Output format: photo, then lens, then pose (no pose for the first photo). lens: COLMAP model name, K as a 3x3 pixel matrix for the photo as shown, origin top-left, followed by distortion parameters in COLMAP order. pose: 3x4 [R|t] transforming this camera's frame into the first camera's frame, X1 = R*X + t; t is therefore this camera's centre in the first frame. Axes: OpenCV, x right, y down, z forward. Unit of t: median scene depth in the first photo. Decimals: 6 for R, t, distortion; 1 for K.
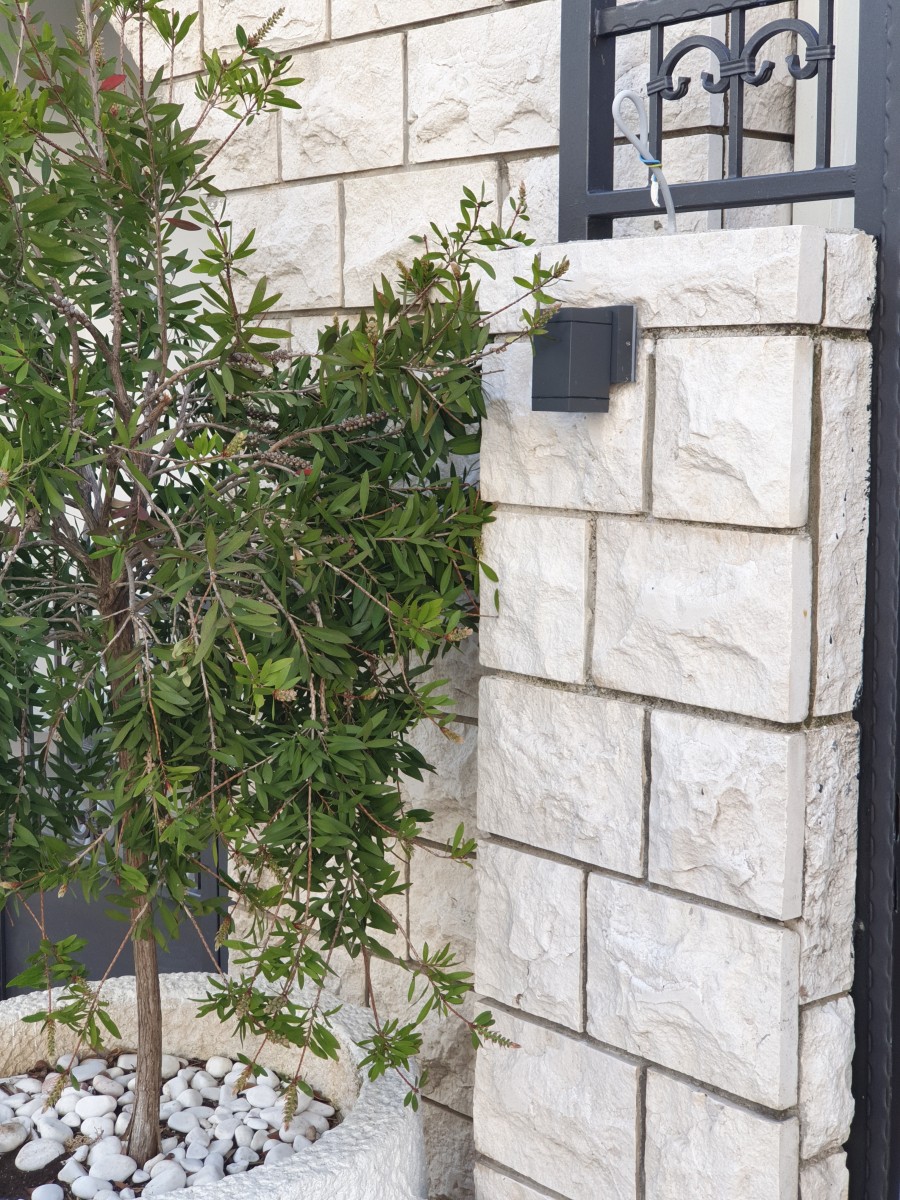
lens RADIAL K [[1776.0, 0, 452.1], [0, 1776.0, 517.9], [0, 0, 1]] dist [-0.184725, 1.198024]
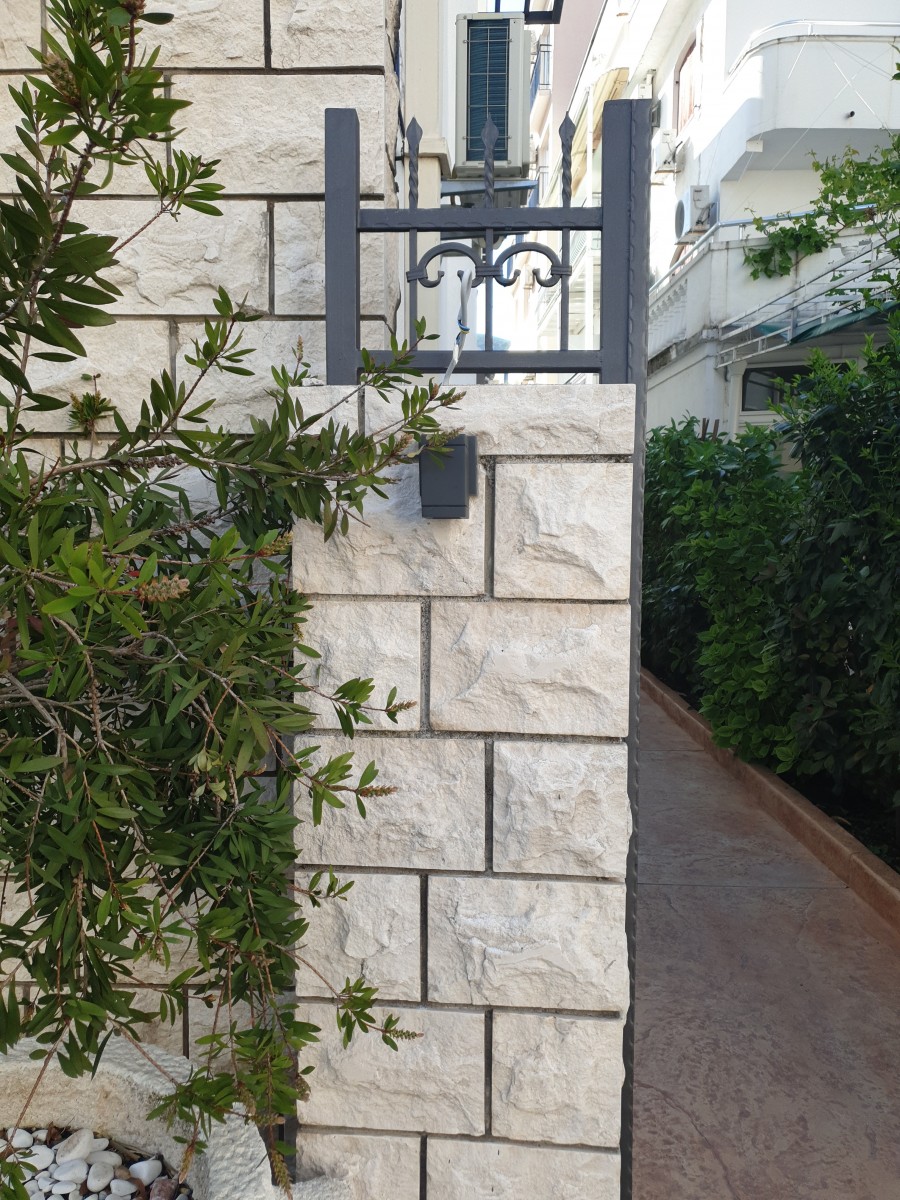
lens RADIAL K [[934.8, 0, 452.5], [0, 934.8, 572.0], [0, 0, 1]] dist [0.011444, -0.008221]
pose [[0.714976, -0.040036, 0.698002, -0.398032], [0.048910, 0.998777, 0.007188, -0.026195], [-0.697437, 0.029001, 0.716060, 0.517487]]
